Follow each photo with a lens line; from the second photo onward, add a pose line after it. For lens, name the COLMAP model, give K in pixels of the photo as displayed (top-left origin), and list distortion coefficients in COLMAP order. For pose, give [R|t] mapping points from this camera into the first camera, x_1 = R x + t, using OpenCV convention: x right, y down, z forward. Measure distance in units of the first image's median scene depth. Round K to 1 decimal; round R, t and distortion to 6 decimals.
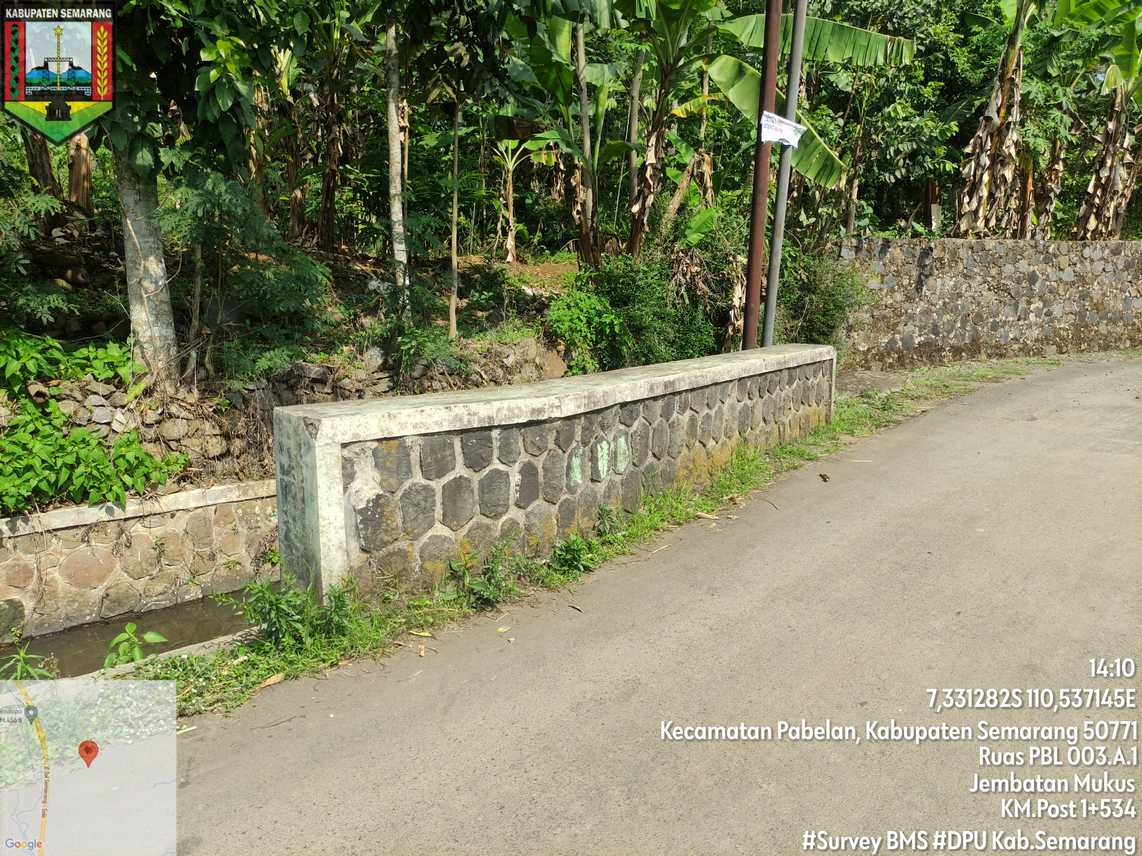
lens RADIAL K [[840.9, 0, 566.8], [0, 840.9, 423.8], [0, 0, 1]] dist [0.059051, -0.062141]
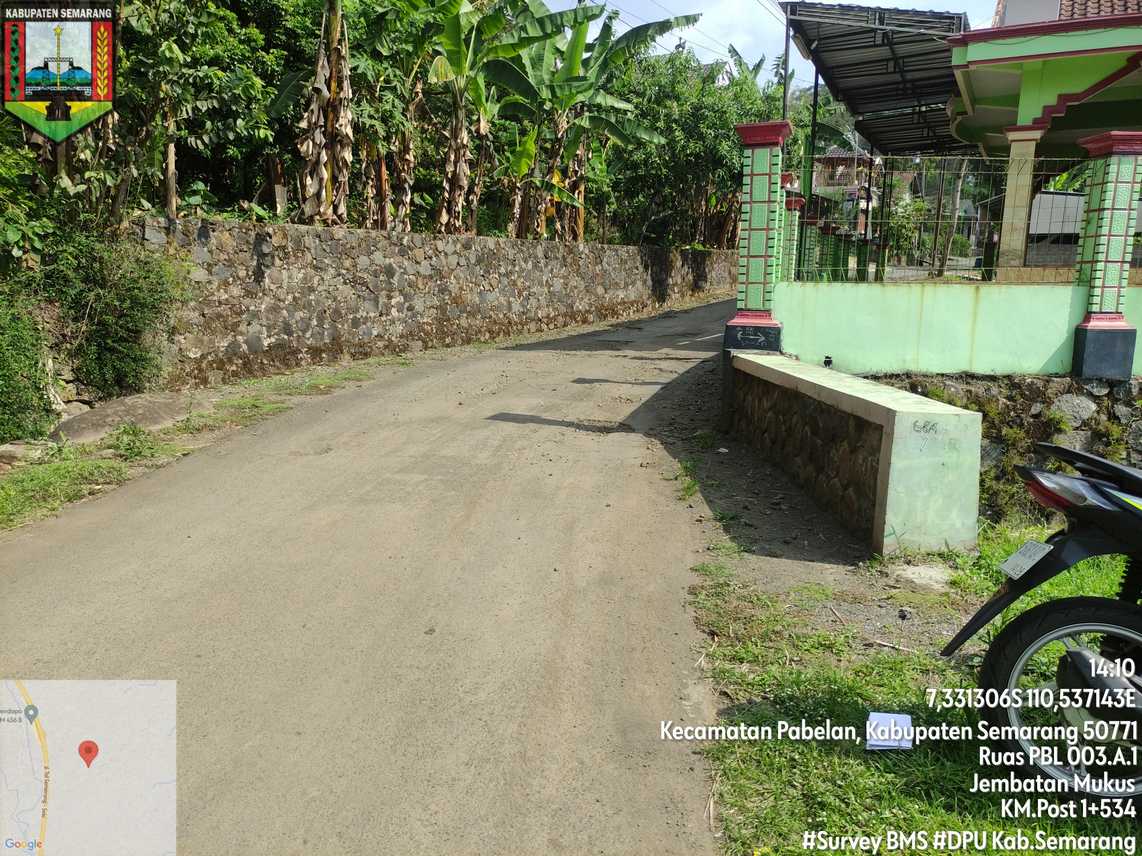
lens RADIAL K [[840.9, 0, 571.0], [0, 840.9, 426.8], [0, 0, 1]] dist [0.059051, -0.062141]
pose [[0.805837, -0.100316, 0.583579, 0.161807], [0.092088, 0.994785, 0.043842, -0.023725], [-0.584934, 0.018411, 0.810872, 0.136727]]
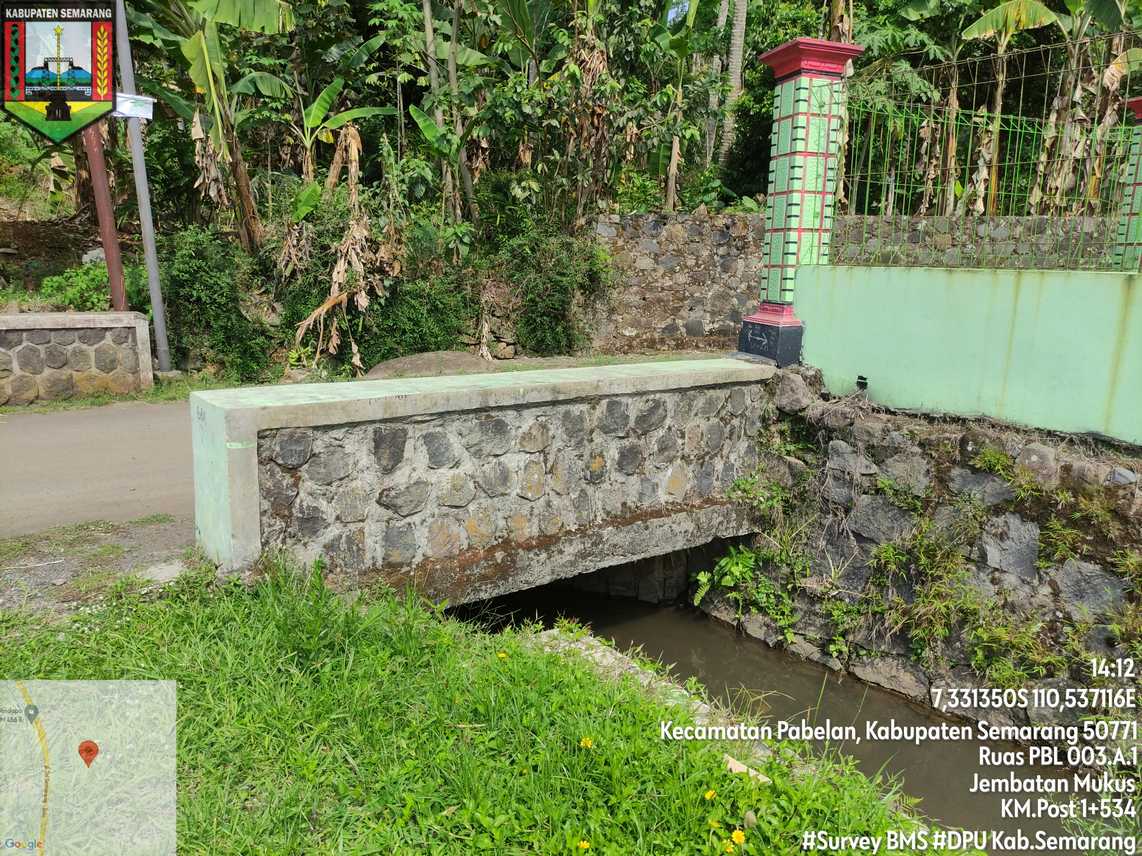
lens RADIAL K [[840.9, 0, 562.3], [0, 840.9, 425.7], [0, 0, 1]] dist [0.059051, -0.062141]
pose [[0.949428, 0.071866, -0.305649, 0.576630], [-0.065079, 0.997356, 0.032353, -0.012666], [0.307166, -0.010826, 0.951594, 0.094342]]
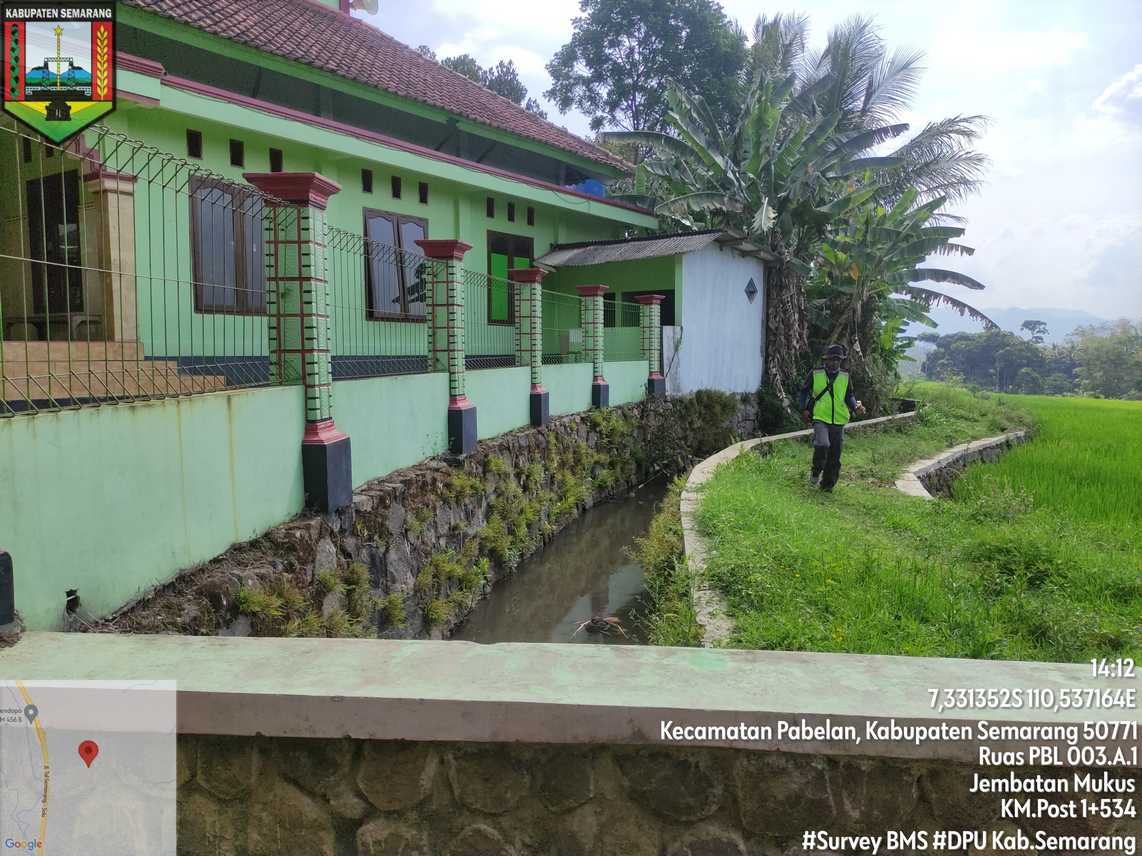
lens RADIAL K [[840.9, 0, 570.1], [0, 840.9, 430.4], [0, 0, 1]] dist [0.059051, -0.062141]
pose [[-0.477455, -0.096310, 0.873362, 0.350907], [0.139798, 0.972987, 0.183722, -0.088093], [-0.867464, 0.209813, -0.451094, 0.436243]]
